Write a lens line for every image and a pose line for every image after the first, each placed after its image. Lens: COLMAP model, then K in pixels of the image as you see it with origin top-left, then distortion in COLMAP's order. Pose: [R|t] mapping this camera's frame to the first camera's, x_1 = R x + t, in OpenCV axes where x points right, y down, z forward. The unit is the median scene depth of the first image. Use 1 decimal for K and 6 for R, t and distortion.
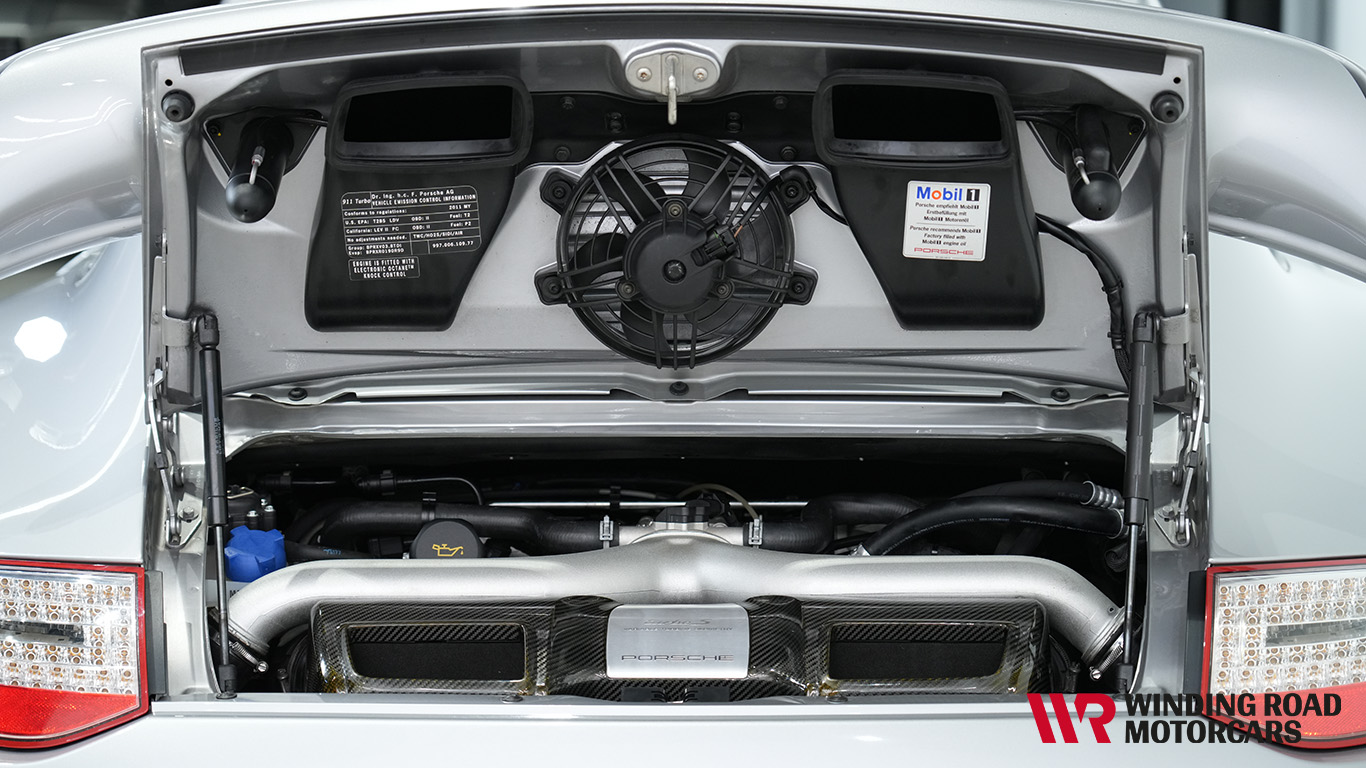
lens RADIAL K [[3469.5, 0, 683.0], [0, 3469.5, 384.0], [0, 0, 1]] dist [0.058426, 0.496039]
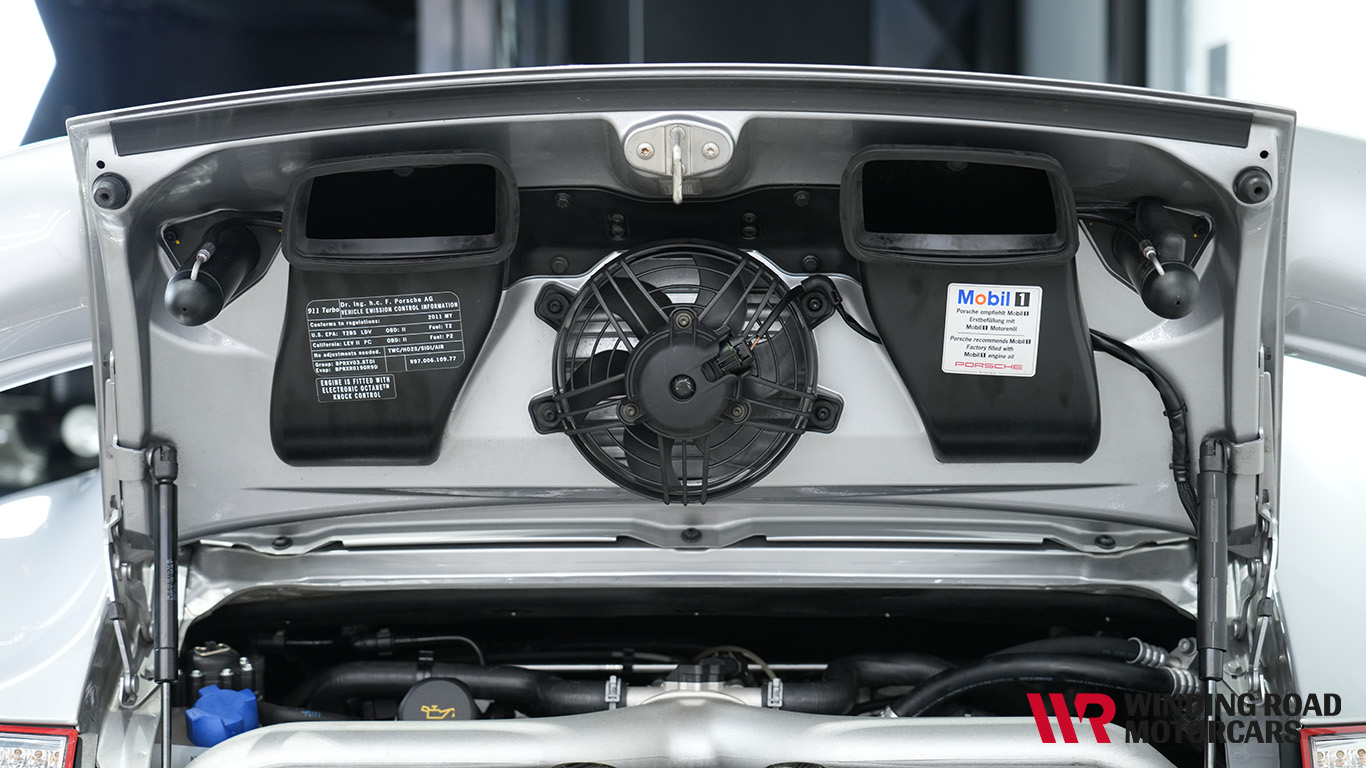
lens RADIAL K [[2165.4, 0, 683.0], [0, 2165.4, 384.0], [0, 0, 1]] dist [0.010176, 0.051895]
pose [[0.999867, -0.002759, -0.016069, 0.006382], [0.000892, 0.993364, -0.115011, 0.029381], [0.016279, 0.114981, 0.993234, 0.450847]]
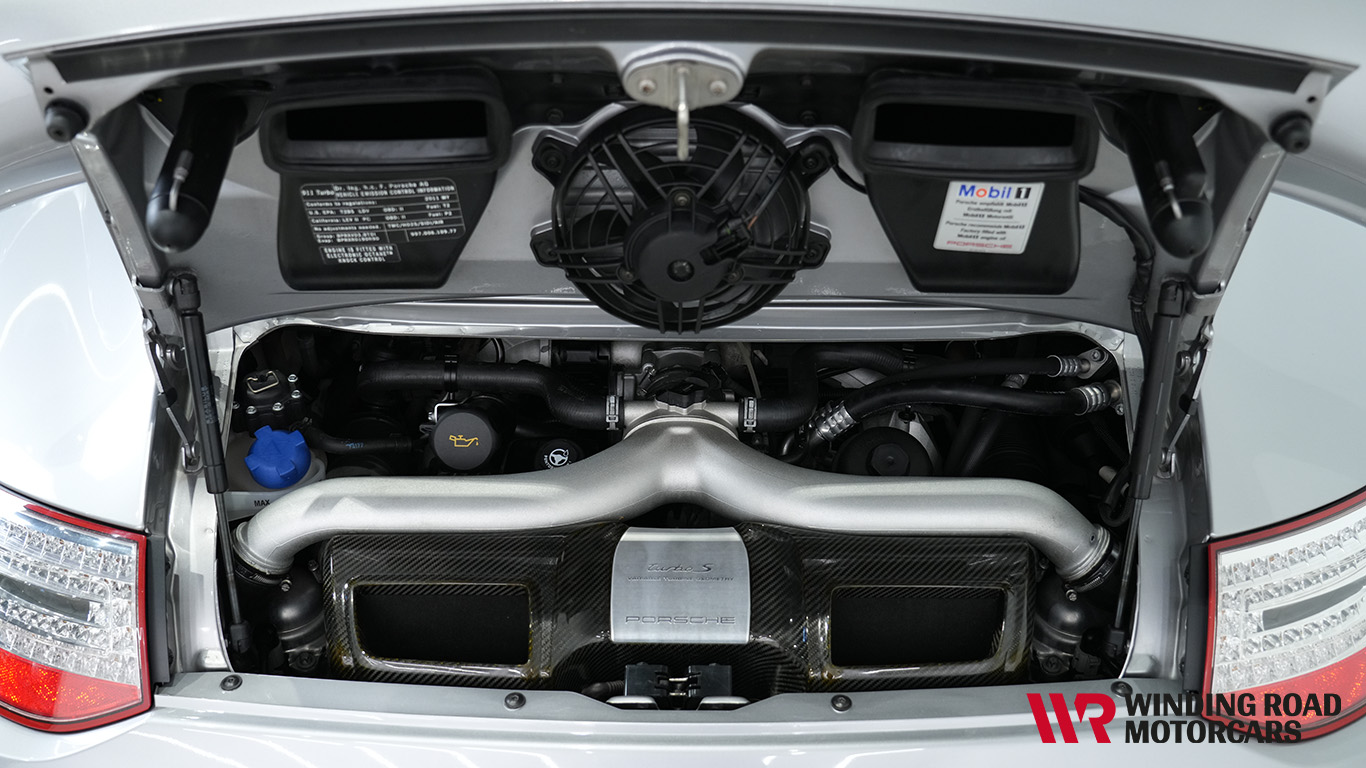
lens RADIAL K [[1362.7, 0, 683.0], [0, 1362.7, 384.0], [0, 0, 1]] dist [0.006428, -0.005668]
pose [[0.999862, 0.002315, 0.016424, -0.007568], [-0.008750, 0.914859, 0.403678, -0.146500], [-0.014091, -0.403767, 0.914754, 0.659010]]
